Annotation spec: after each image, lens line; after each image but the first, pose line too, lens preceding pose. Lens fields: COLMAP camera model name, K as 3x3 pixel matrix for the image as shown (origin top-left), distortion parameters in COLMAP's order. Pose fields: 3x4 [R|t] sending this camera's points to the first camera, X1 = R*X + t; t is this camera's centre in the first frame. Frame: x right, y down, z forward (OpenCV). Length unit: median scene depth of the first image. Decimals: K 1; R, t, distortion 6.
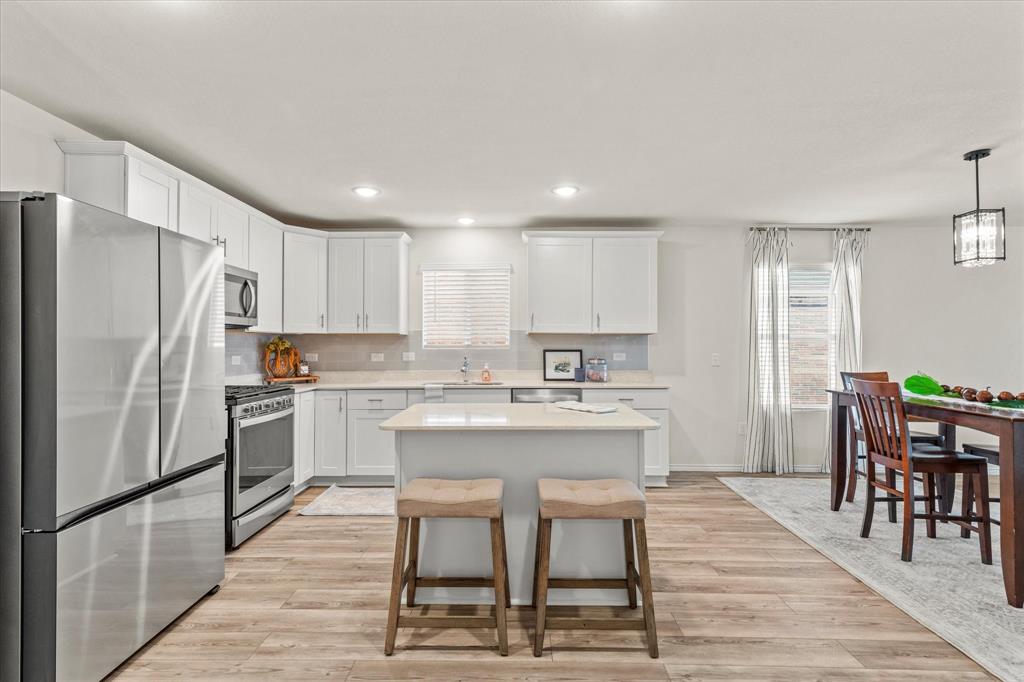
lens RADIAL K [[475.4, 0, 509.9], [0, 475.4, 339.3], [0, 0, 1]] dist [0.014002, -0.000922]
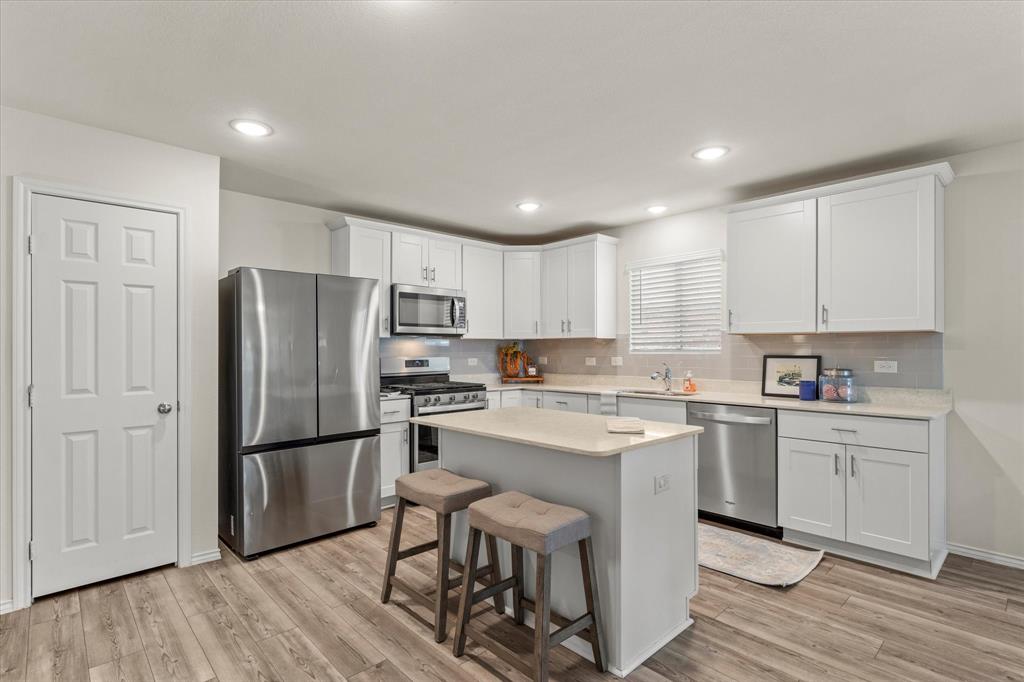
lens RADIAL K [[503.2, 0, 510.2], [0, 503.2, 345.6], [0, 0, 1]] dist [0.005039, -0.000744]
pose [[0.694102, -0.005820, -0.719853, 0.420972], [0.011774, 0.999925, 0.003268, -0.001021], [0.719781, -0.010744, 0.694119, 0.157140]]
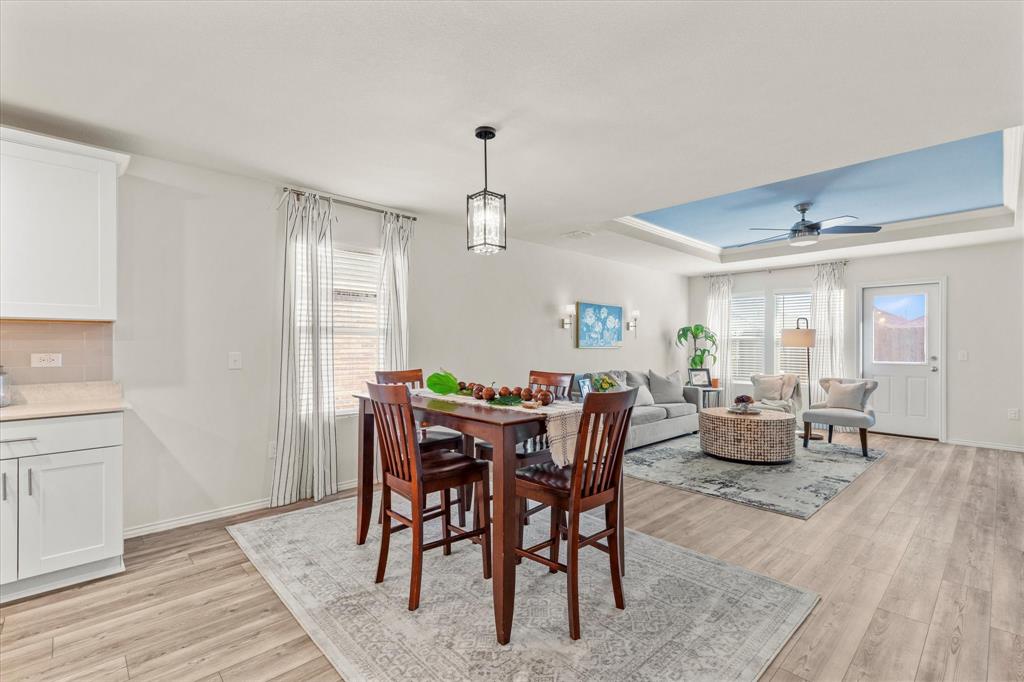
lens RADIAL K [[466.6, 0, 512.5], [0, 466.6, 344.1], [0, 0, 1]] dist [0.013209, -0.000265]
pose [[0.714090, -0.003064, 0.700047, 0.263156], [-0.005125, 0.999941, 0.009605, 0.010097], [-0.700035, -0.010446, 0.714032, 0.221705]]
